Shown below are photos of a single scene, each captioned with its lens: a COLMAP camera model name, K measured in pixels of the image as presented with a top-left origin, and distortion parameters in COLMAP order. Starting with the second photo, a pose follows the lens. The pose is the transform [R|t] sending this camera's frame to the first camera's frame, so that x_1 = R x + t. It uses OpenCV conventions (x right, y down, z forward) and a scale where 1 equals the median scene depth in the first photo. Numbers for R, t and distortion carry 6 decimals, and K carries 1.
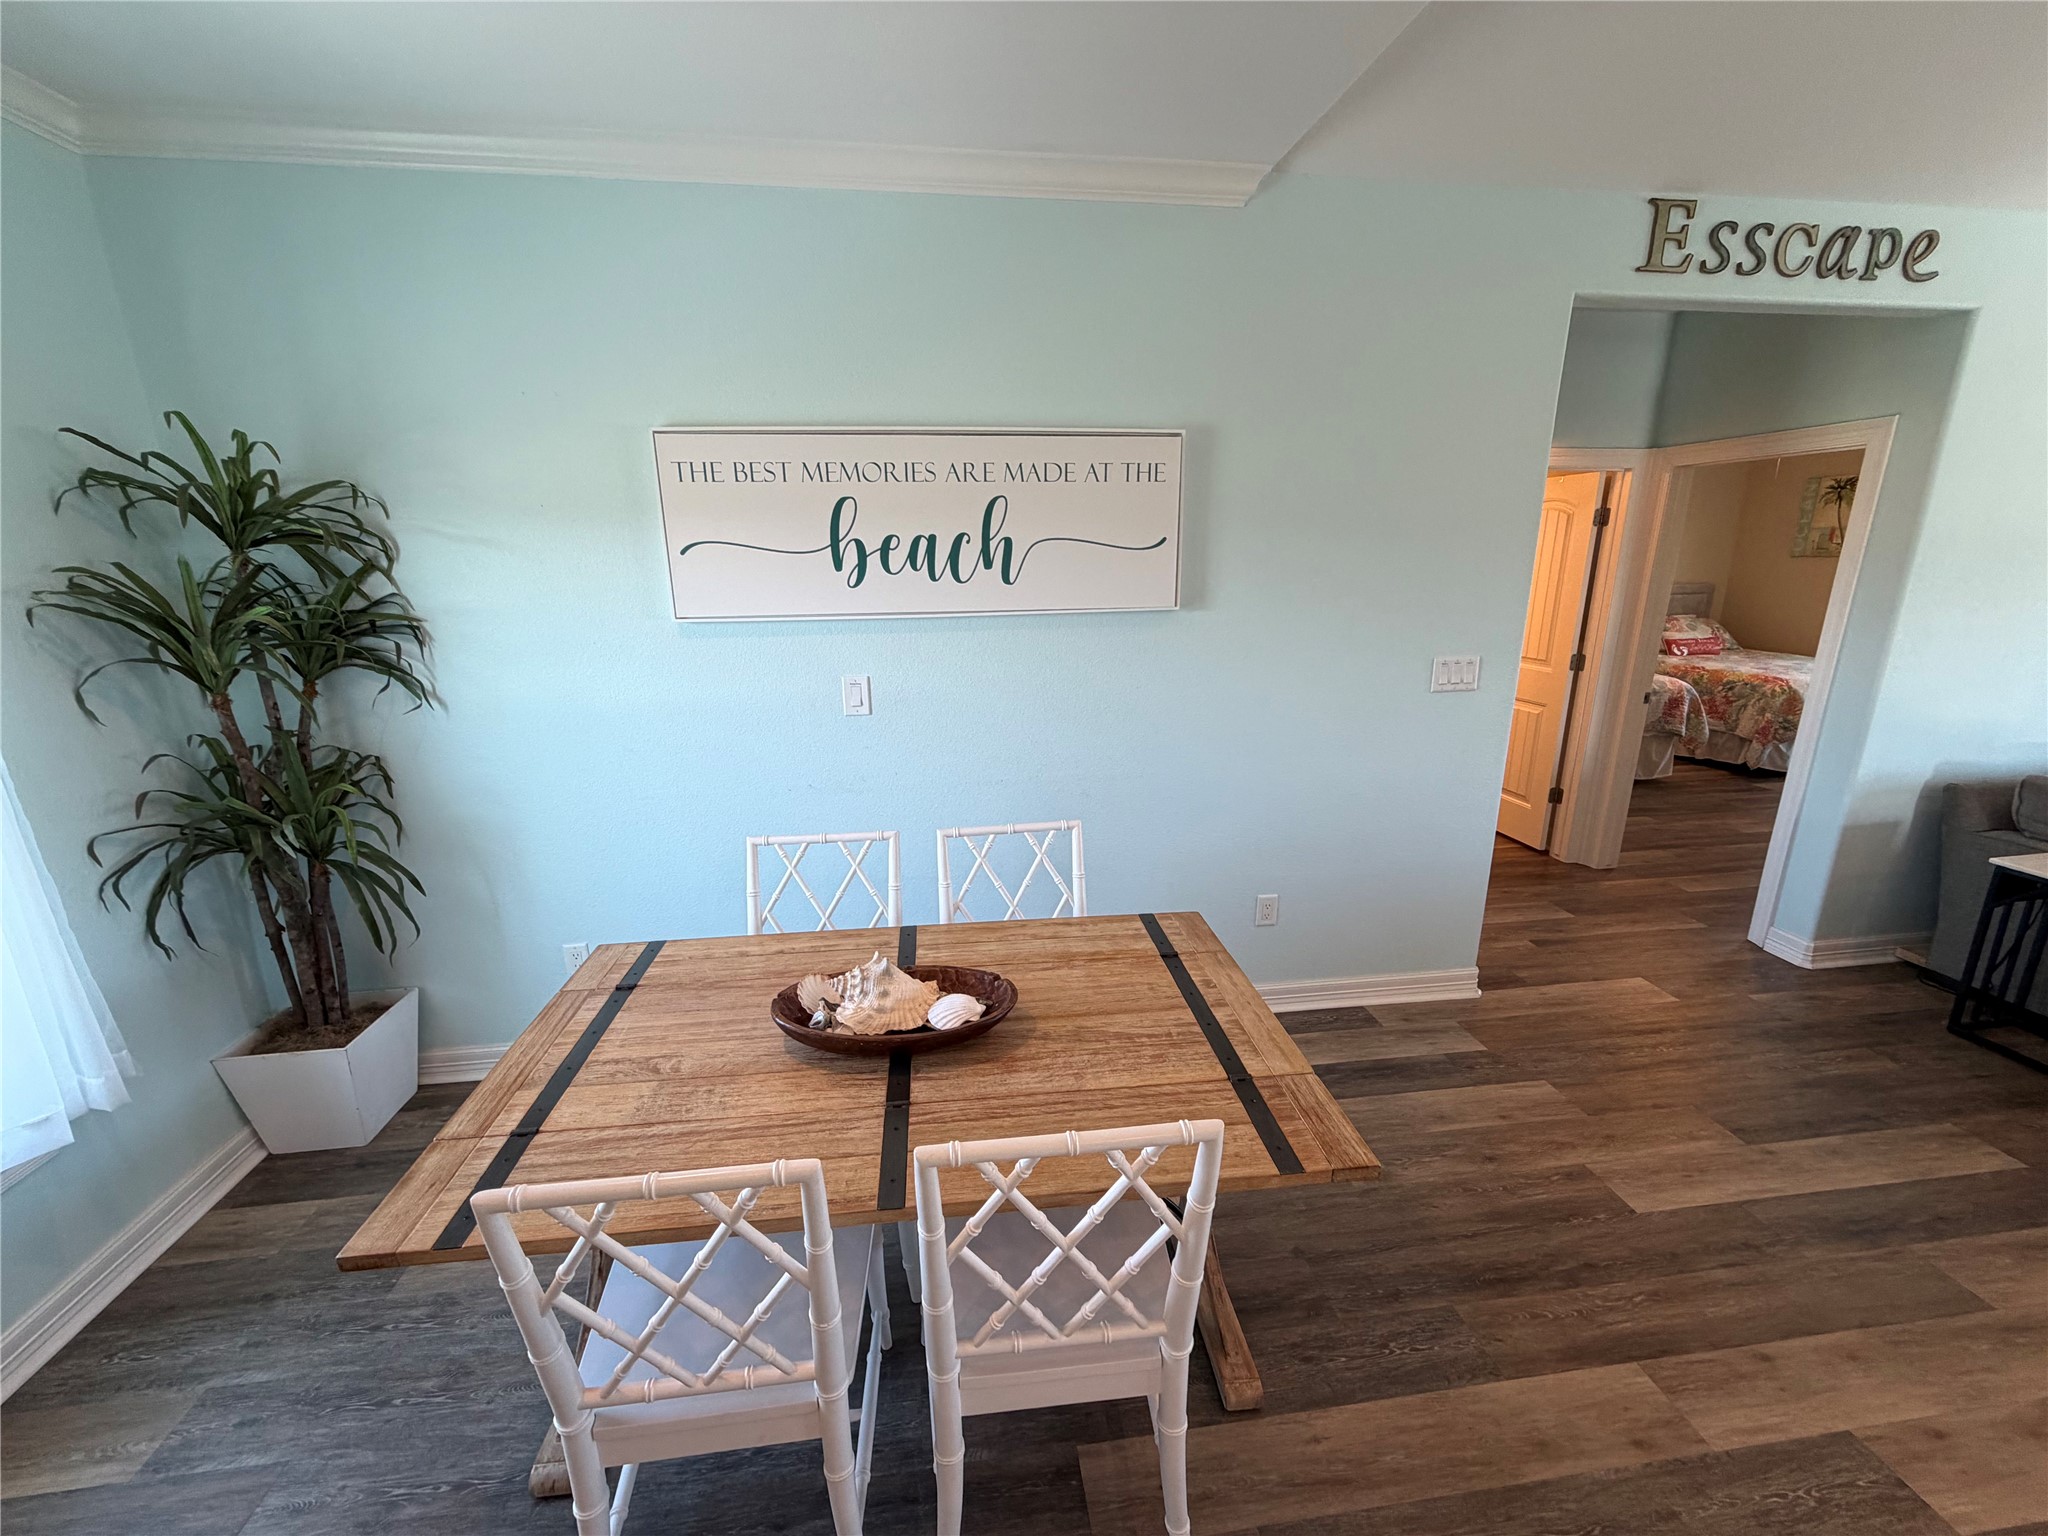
lens RADIAL K [[813.1, 0, 1021.8], [0, 813.1, 767.6], [0, 0, 1]] dist [0.000426, -0.000156]
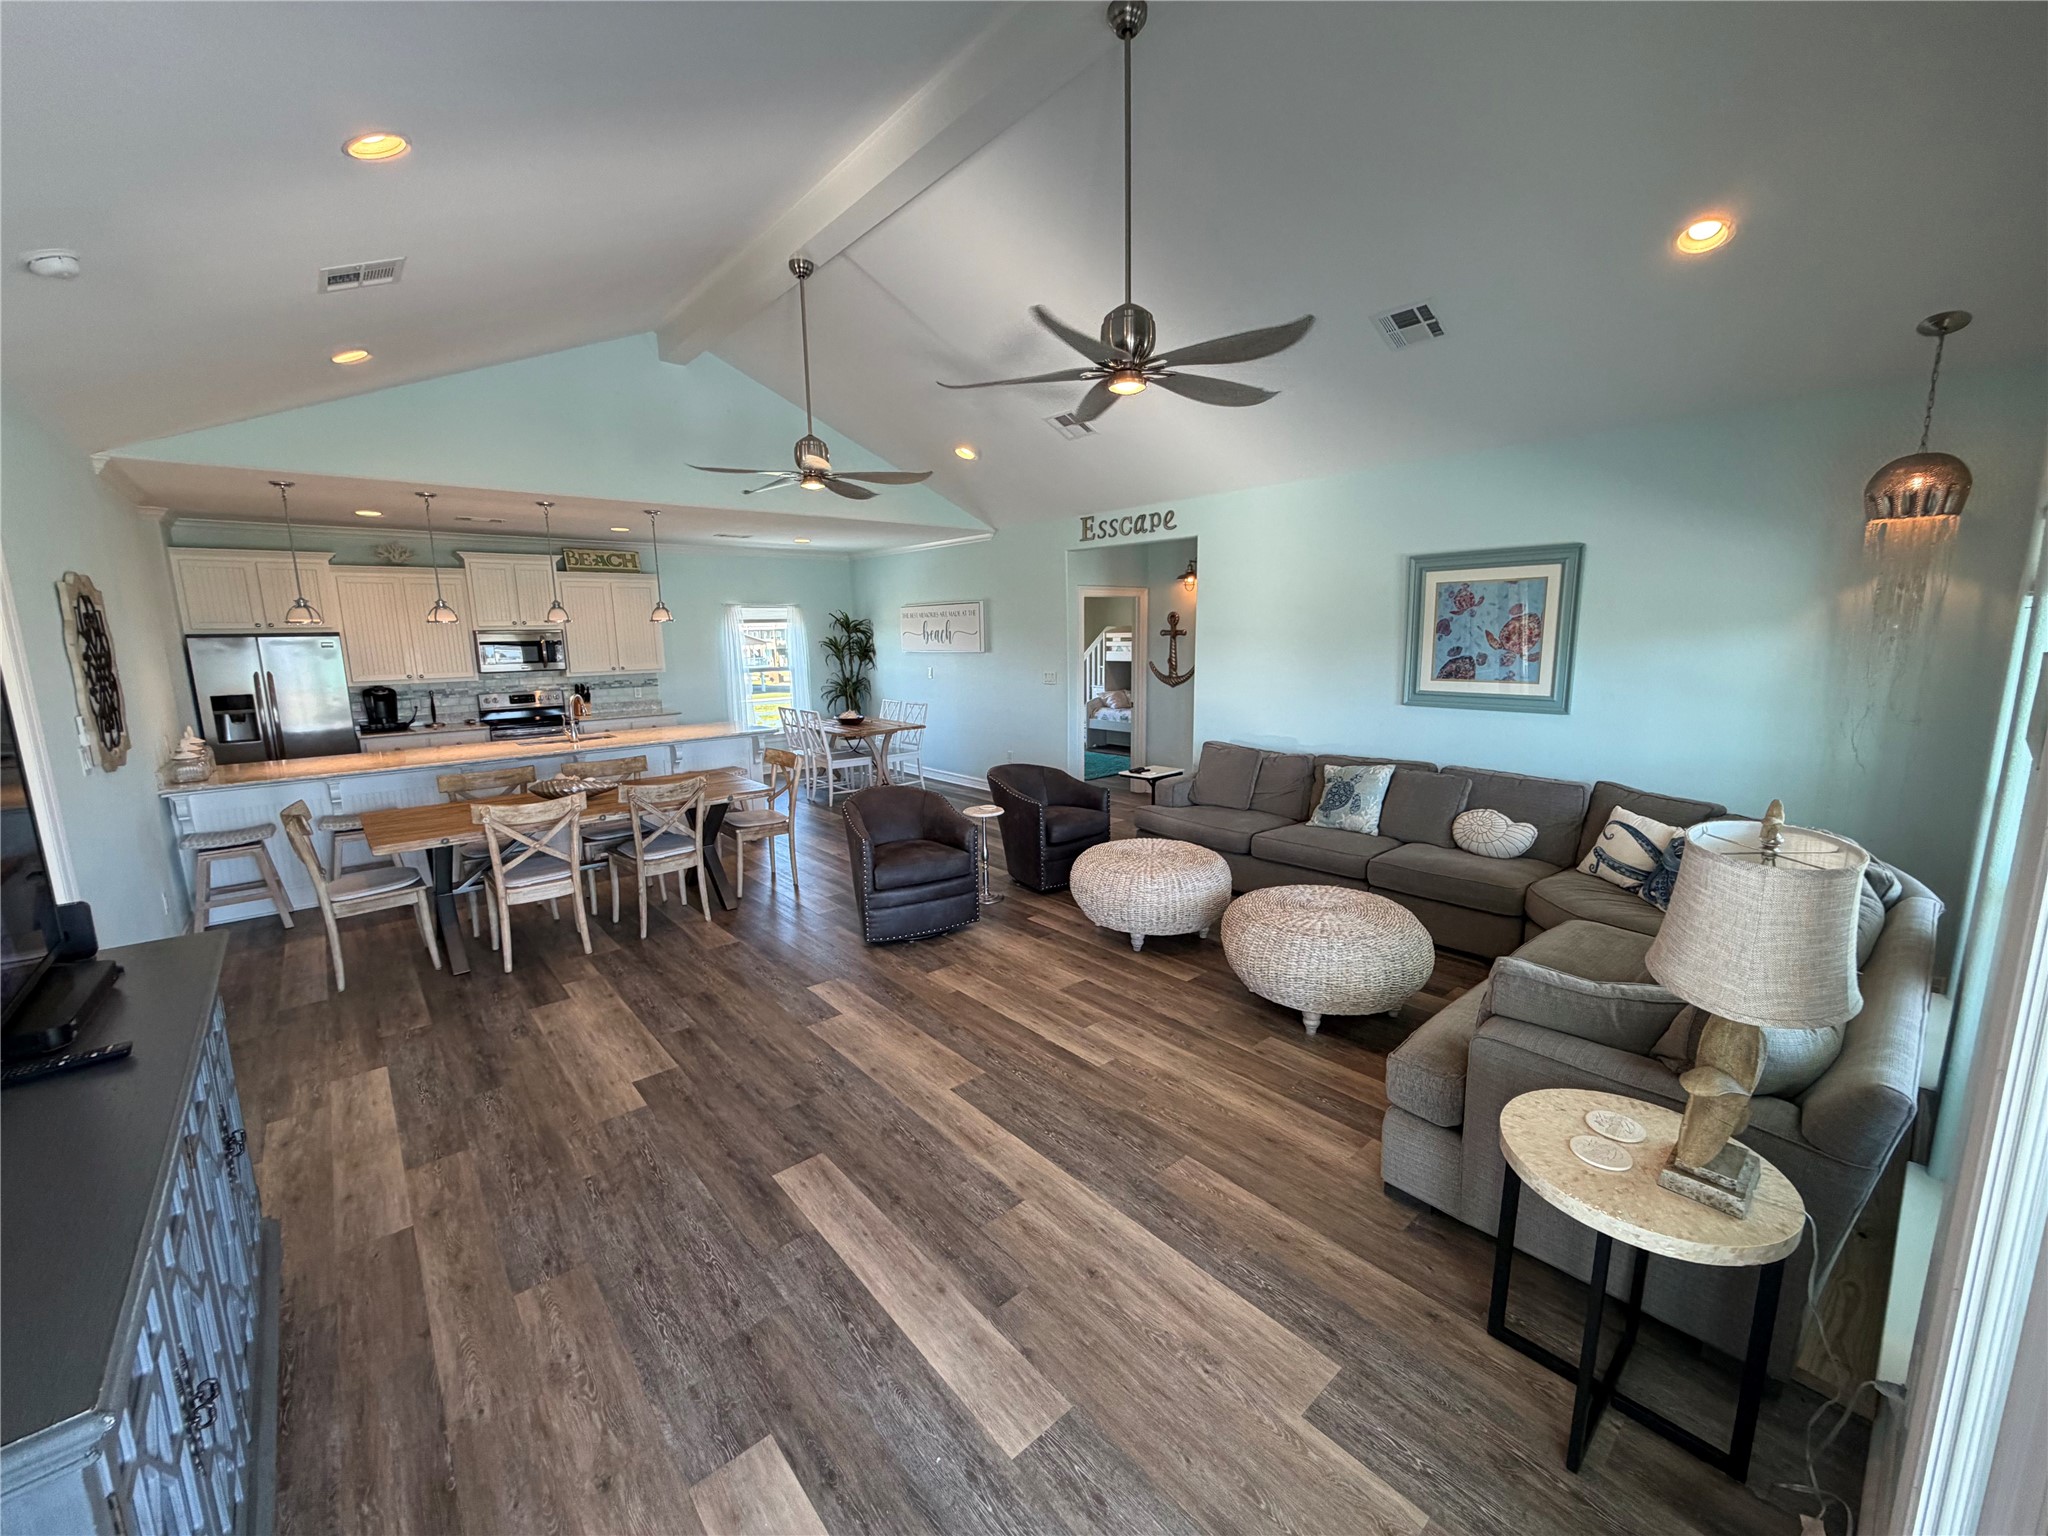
lens RADIAL K [[813.1, 0, 1021.6], [0, 813.1, 768.7], [0, 0, 1]] dist [0.000426, -0.000156]
pose [[0.546702, 0.142624, -0.825091, 3.128518], [-0.204225, 0.978340, 0.033796, 0.127626], [0.812040, 0.150028, 0.563988, -0.678880]]
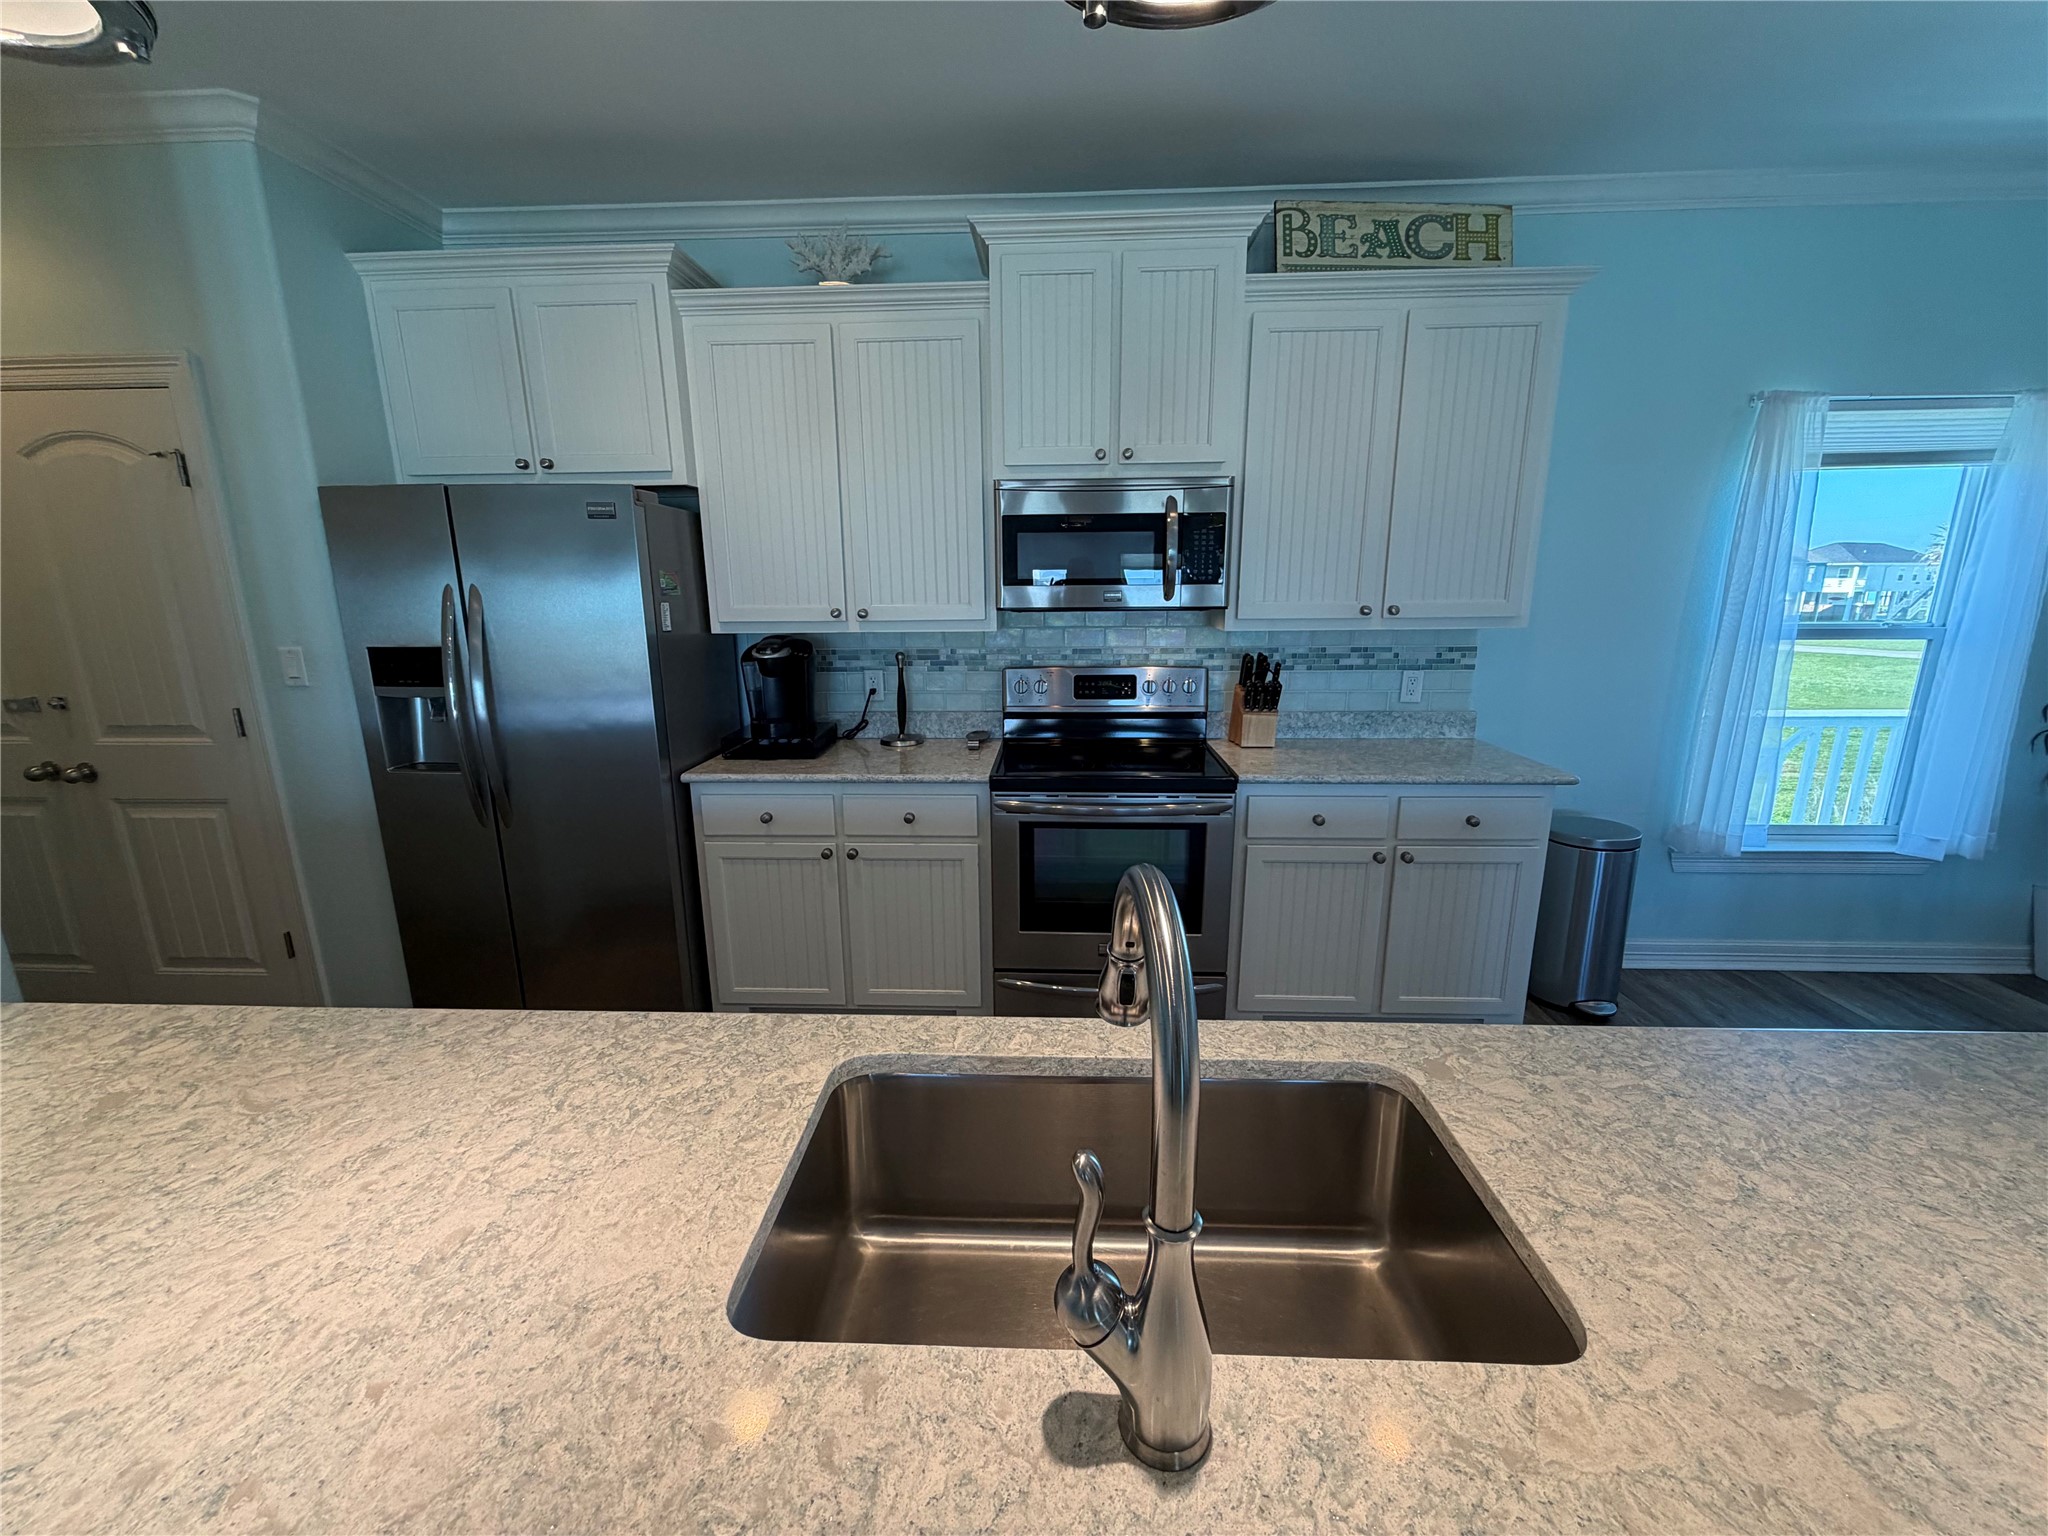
lens RADIAL K [[813.1, 0, 1021.6], [0, 813.1, 766.9], [0, 0, 1]] dist [0.000426, -0.000156]
pose [[-0.177154, 0.231635, -0.956536, 0.494933], [-0.243719, 0.931312, 0.270665, 0.192213], [0.953529, 0.281076, -0.108531, -0.463968]]
